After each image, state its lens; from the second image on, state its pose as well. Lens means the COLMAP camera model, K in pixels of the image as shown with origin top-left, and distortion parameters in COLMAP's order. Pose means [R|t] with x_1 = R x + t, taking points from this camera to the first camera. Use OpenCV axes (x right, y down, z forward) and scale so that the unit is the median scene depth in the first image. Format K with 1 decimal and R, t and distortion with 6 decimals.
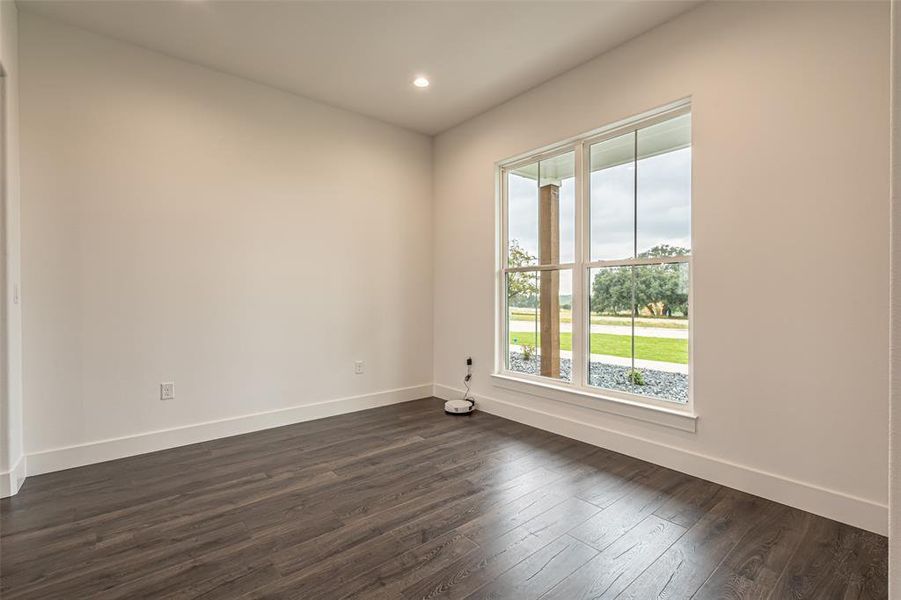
lens RADIAL K [[406.3, 0, 450.5], [0, 406.3, 300.0], [0, 0, 1]] dist [-0.001119, 0.000104]
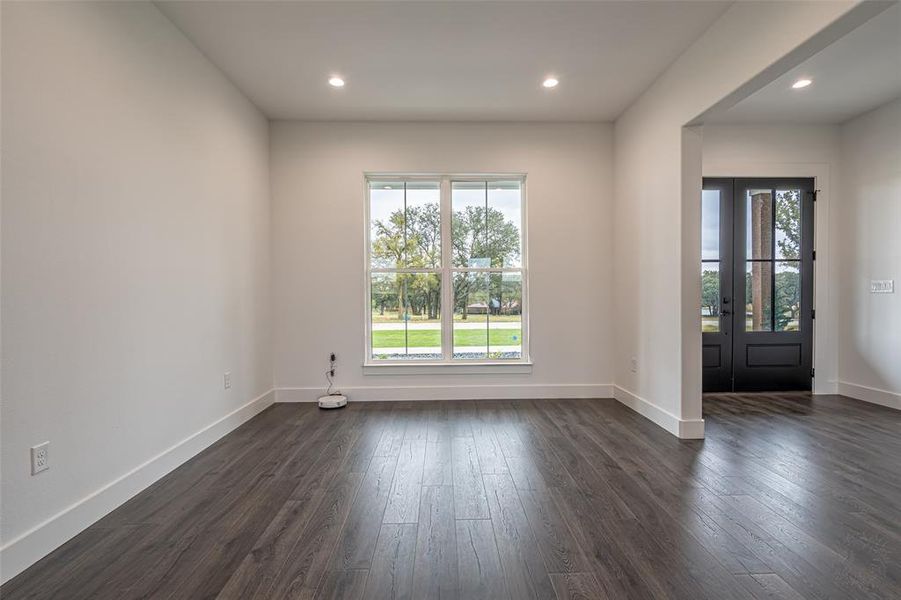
lens RADIAL K [[406.3, 0, 450.5], [0, 406.3, 300.0], [0, 0, 1]] dist [-0.001119, 0.000104]
pose [[0.619763, -0.017225, 0.784600, -0.797073], [0.013463, 0.999845, 0.011316, -0.002218], [-0.784674, 0.003550, 0.619899, 0.176263]]
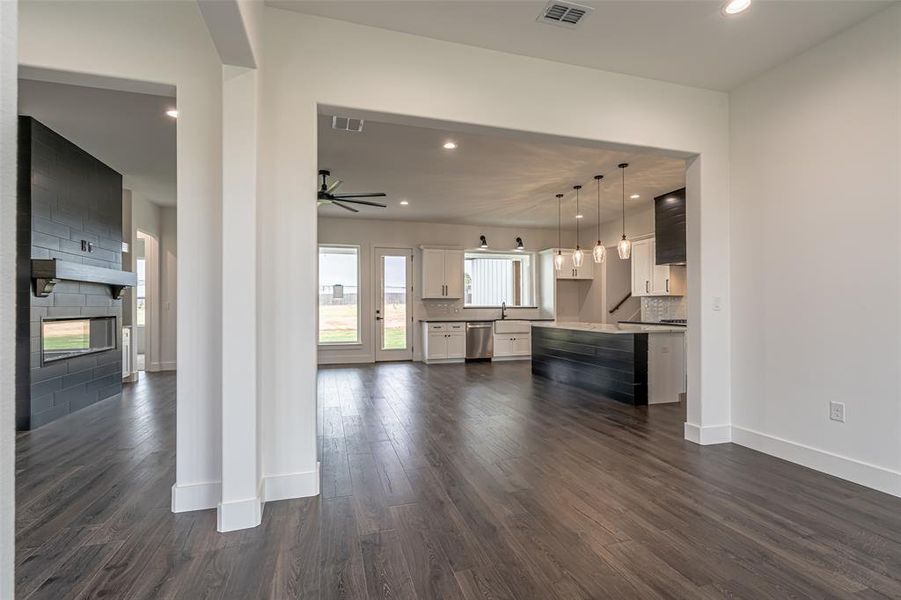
lens RADIAL K [[420.7, 0, 452.1], [0, 420.7, 301.7], [0, 0, 1]] dist [-0.001614, 0.000160]
pose [[-0.385813, -0.004667, -0.922565, 0.482620], [-0.003453, 0.999988, -0.003615, -0.009747], [0.922570, 0.001790, -0.385825, 0.584471]]
